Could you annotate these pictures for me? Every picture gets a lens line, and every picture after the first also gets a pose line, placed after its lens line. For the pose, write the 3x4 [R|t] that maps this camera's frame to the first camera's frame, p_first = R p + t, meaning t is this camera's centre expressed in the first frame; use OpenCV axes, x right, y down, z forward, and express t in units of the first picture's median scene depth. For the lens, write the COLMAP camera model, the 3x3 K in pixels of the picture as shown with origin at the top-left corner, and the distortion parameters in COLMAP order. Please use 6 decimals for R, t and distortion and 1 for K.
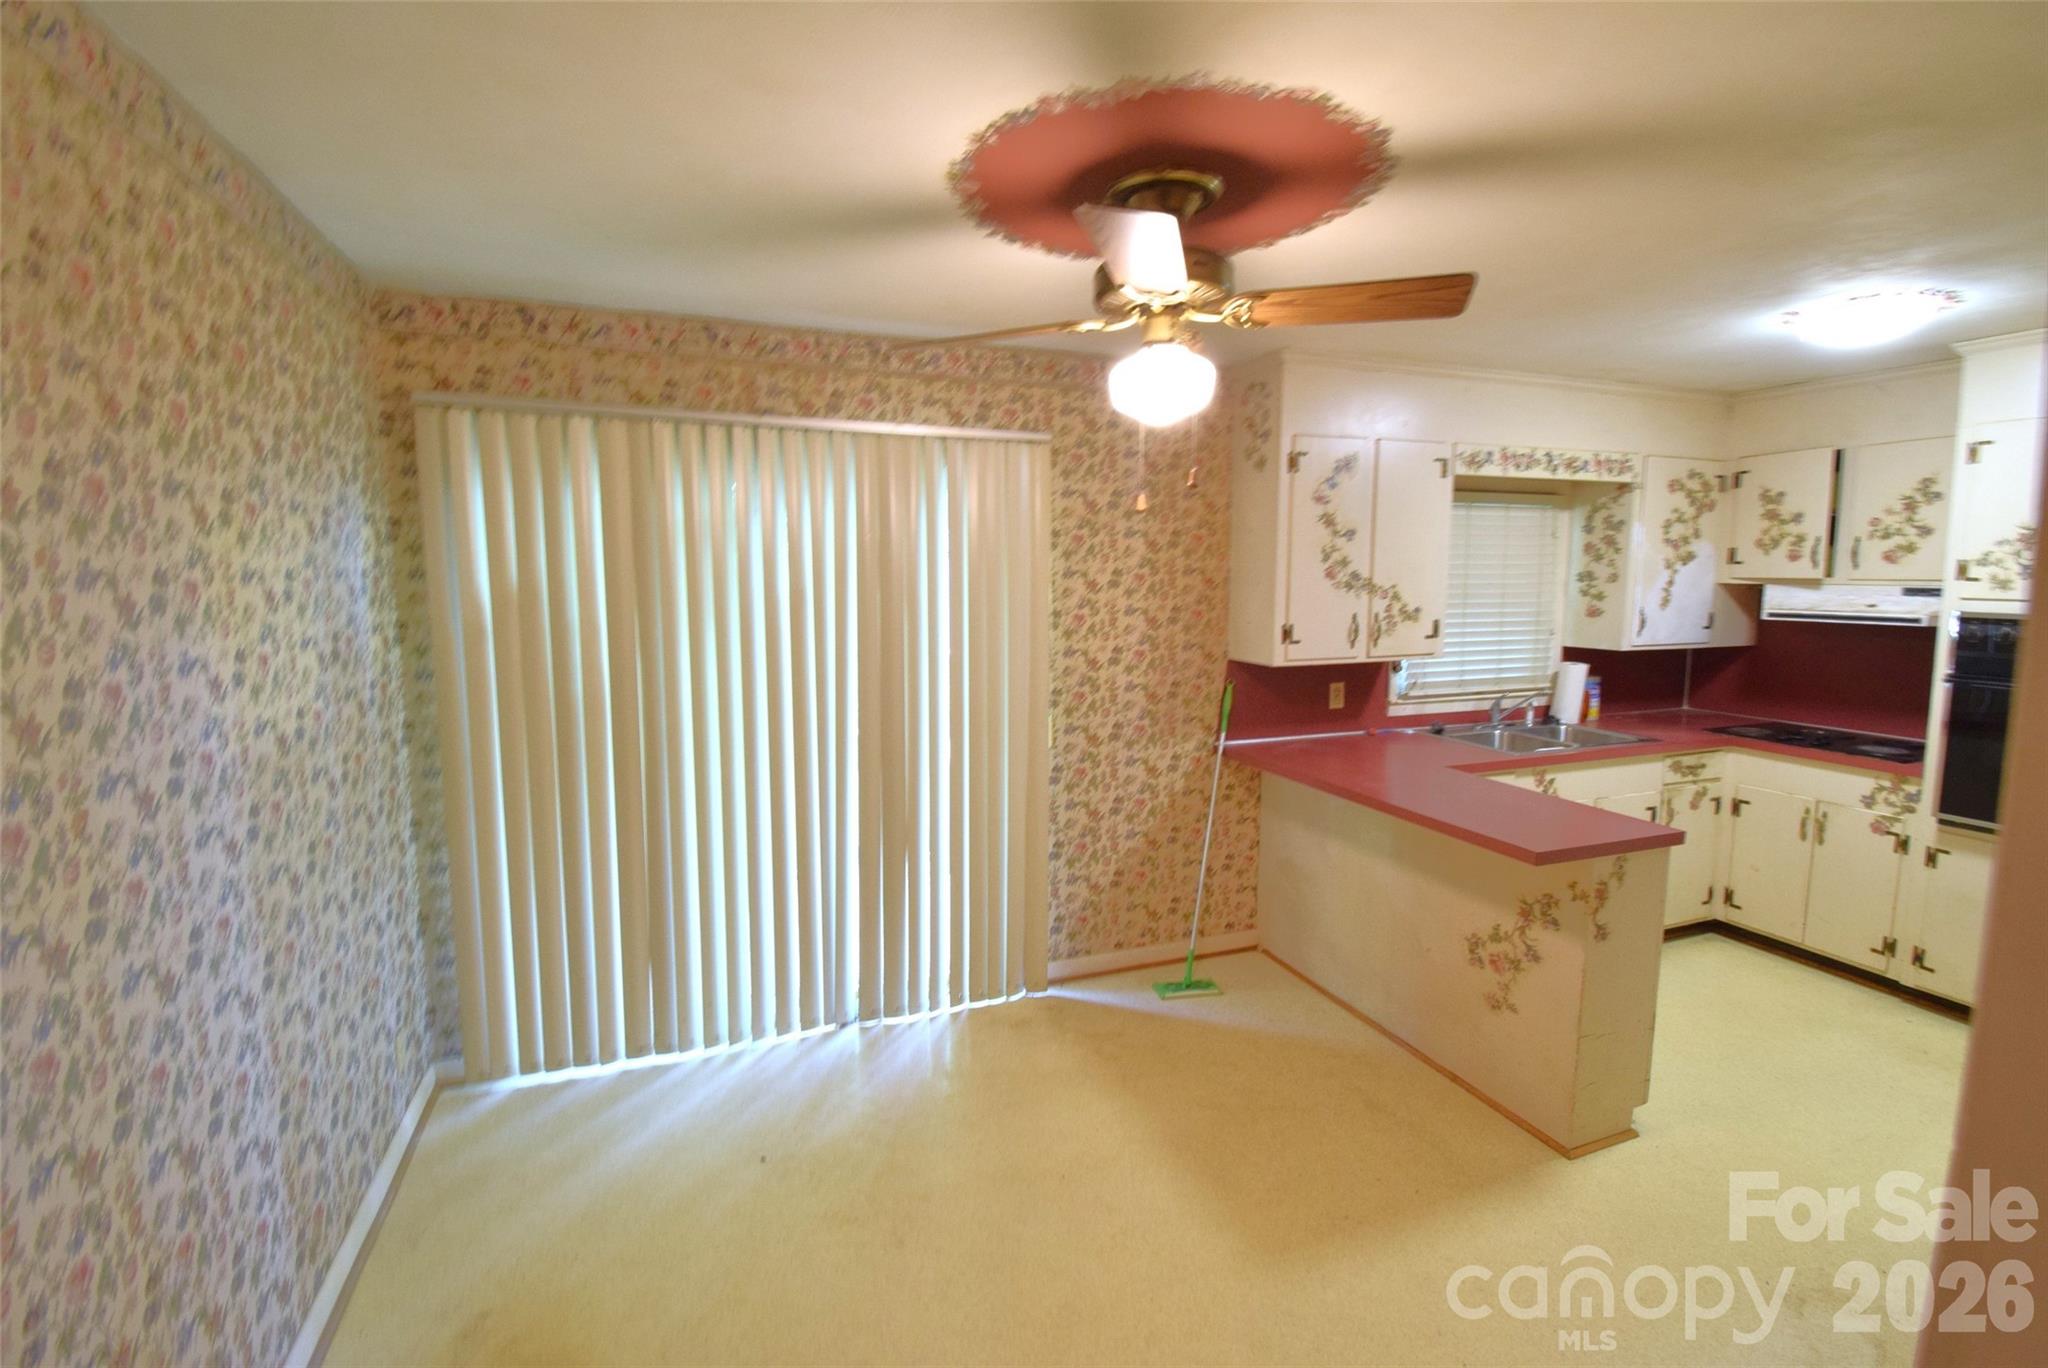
lens RADIAL K [[912.2, 0, 1022.4], [0, 912.2, 669.8], [0, 0, 1]] dist [0.008059, -0.019041]
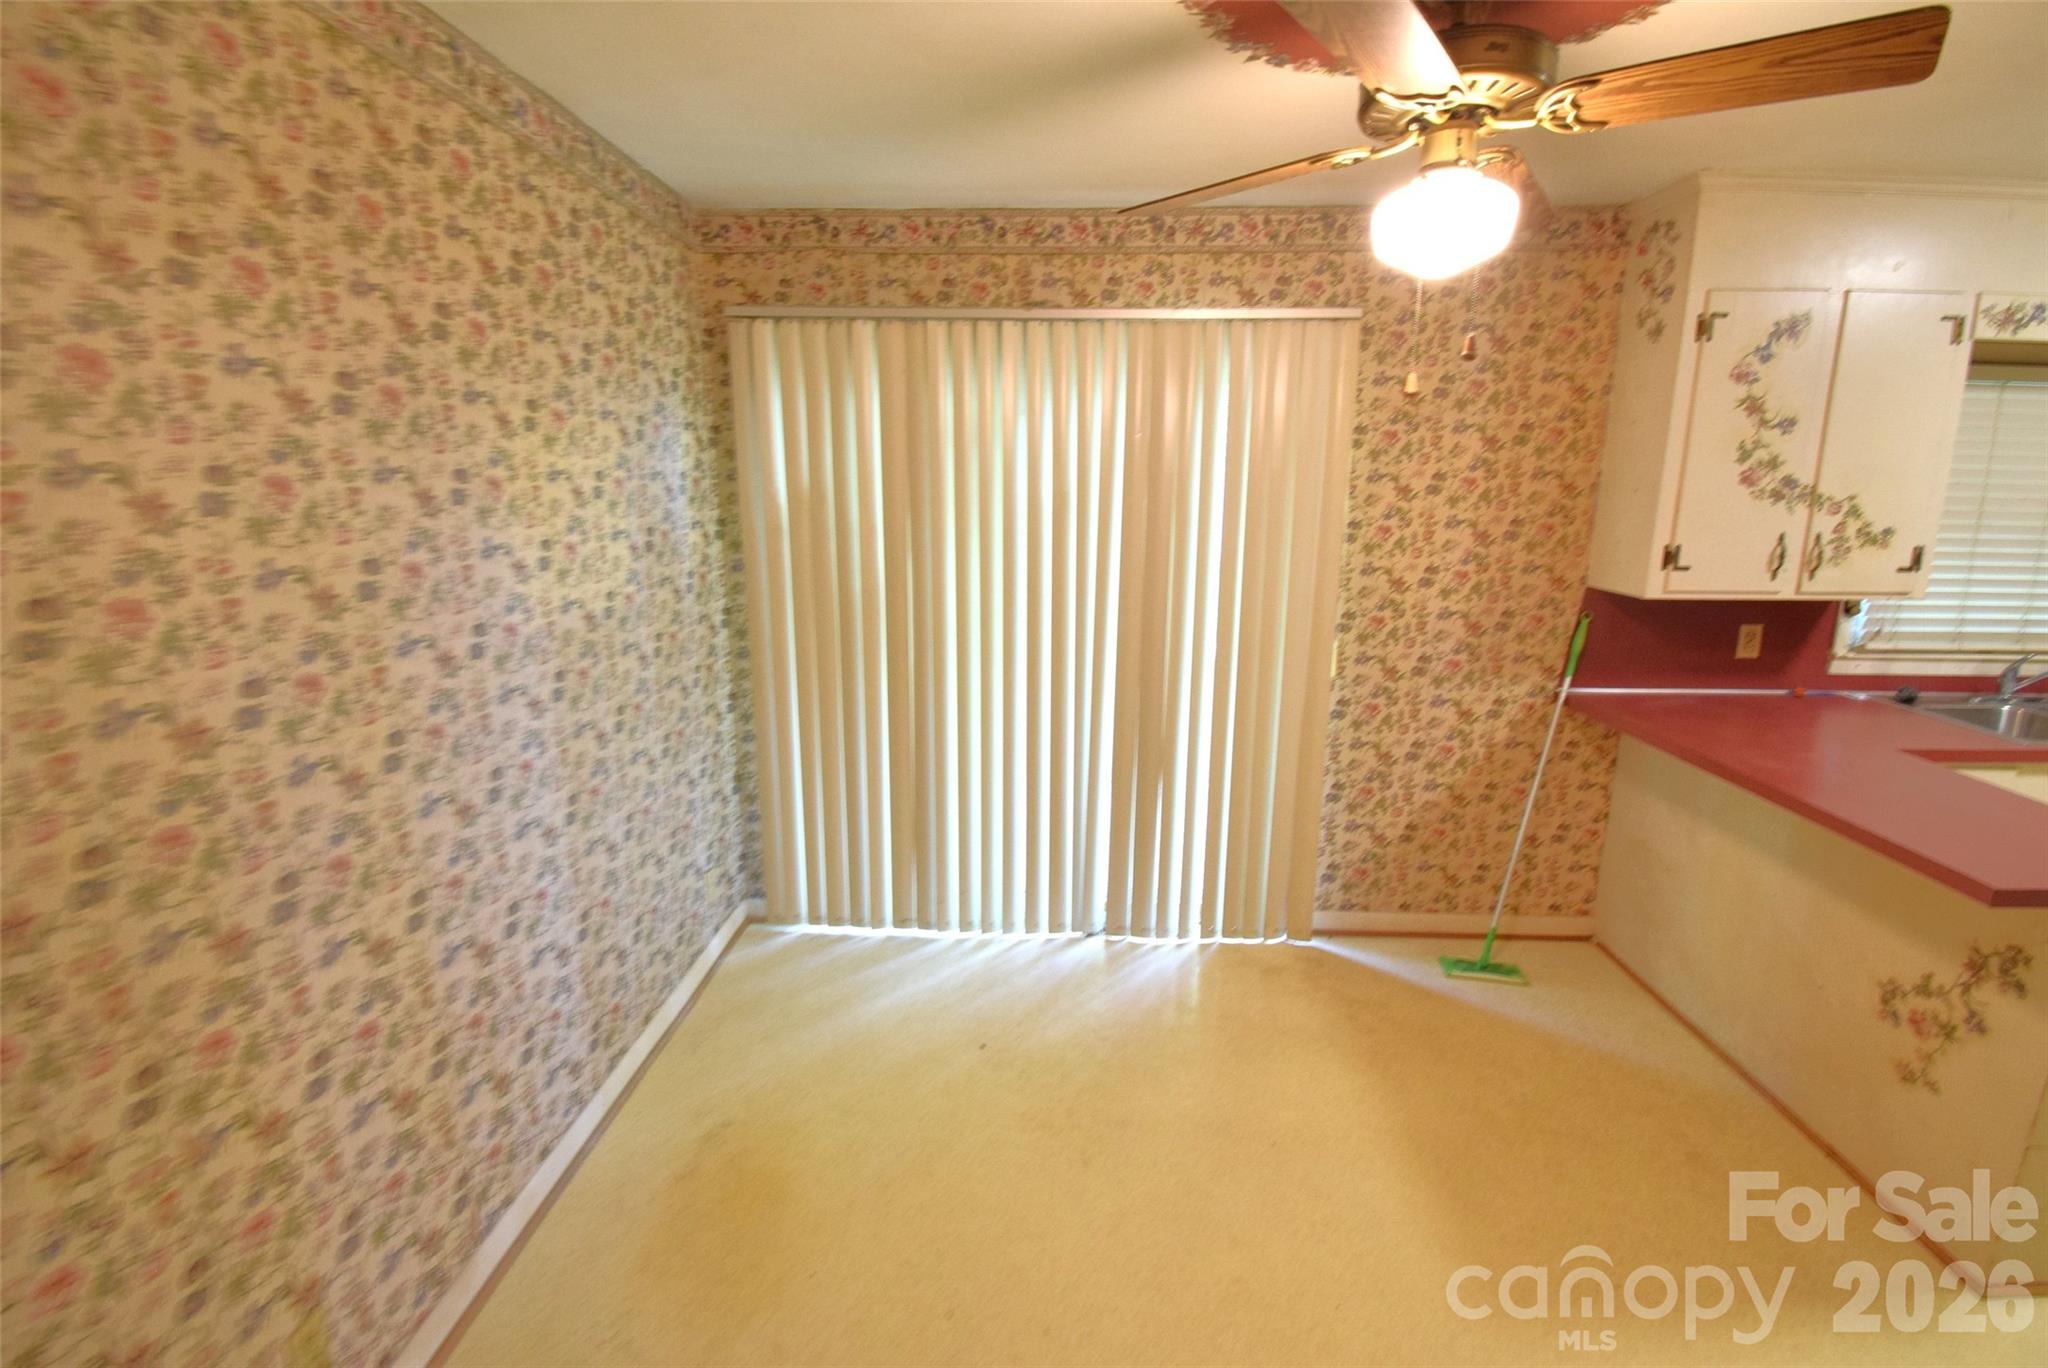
lens RADIAL K [[912.2, 0, 1012.3], [0, 912.2, 673.4], [0, 0, 1]] dist [0.008059, -0.019041]
pose [[0.920819, 0.083170, -0.381017, 0.093209], [-0.043735, 0.992854, 0.111030, -0.003596], [0.387529, -0.085575, 0.917877, 0.079920]]
